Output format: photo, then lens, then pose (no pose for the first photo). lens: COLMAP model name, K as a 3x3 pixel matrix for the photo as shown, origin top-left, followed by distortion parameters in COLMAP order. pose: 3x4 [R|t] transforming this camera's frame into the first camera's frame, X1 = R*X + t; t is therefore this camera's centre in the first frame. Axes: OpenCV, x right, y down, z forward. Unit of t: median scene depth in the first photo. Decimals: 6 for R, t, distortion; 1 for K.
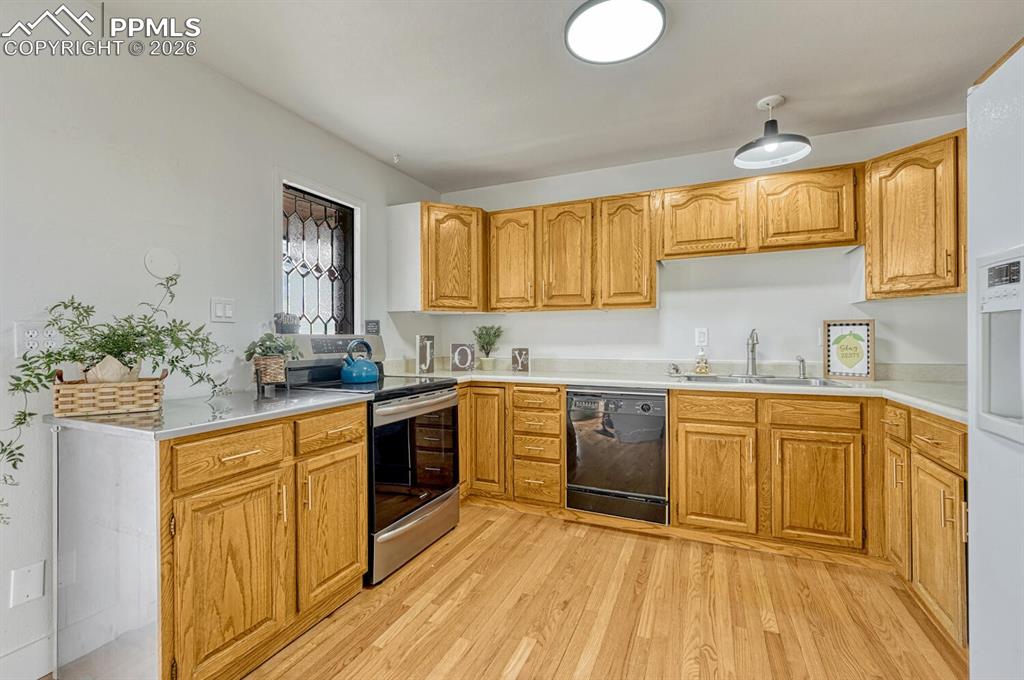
lens RADIAL K [[432.4, 0, 519.6], [0, 432.4, 337.1], [0, 0, 1]] dist [-0.010839, 0.001805]
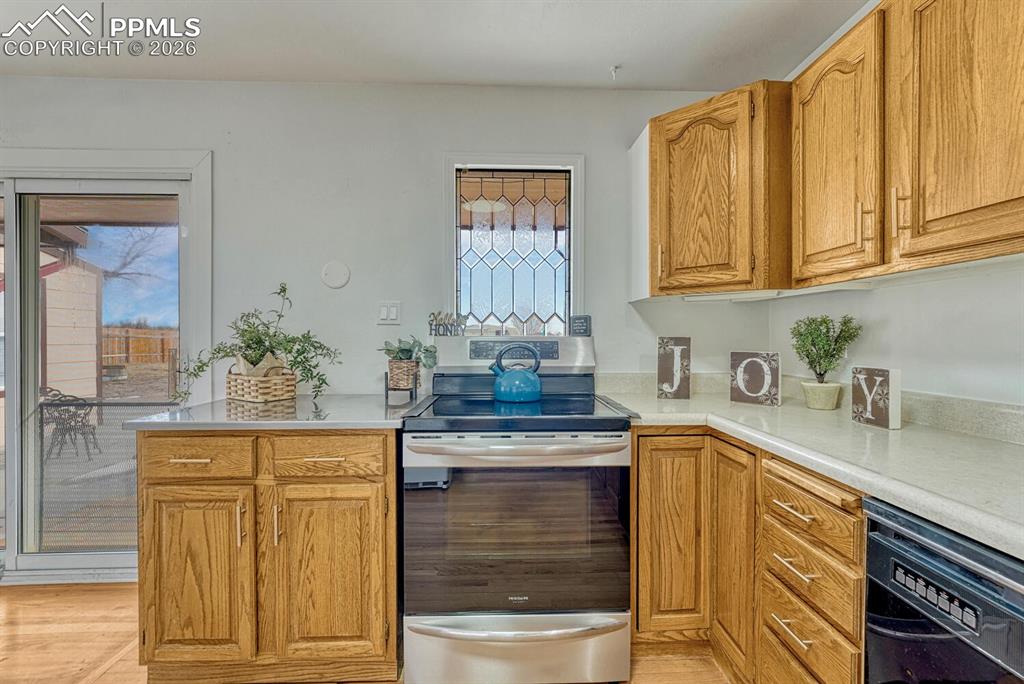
lens RADIAL K [[432.4, 0, 513.4], [0, 432.4, 340.7], [0, 0, 1]] dist [-0.010839, 0.001805]
pose [[0.425145, 0.009850, -0.905072, 0.303271], [-0.000683, 0.999944, 0.010561, -0.006185], [0.905125, -0.003872, 0.425128, 0.682472]]
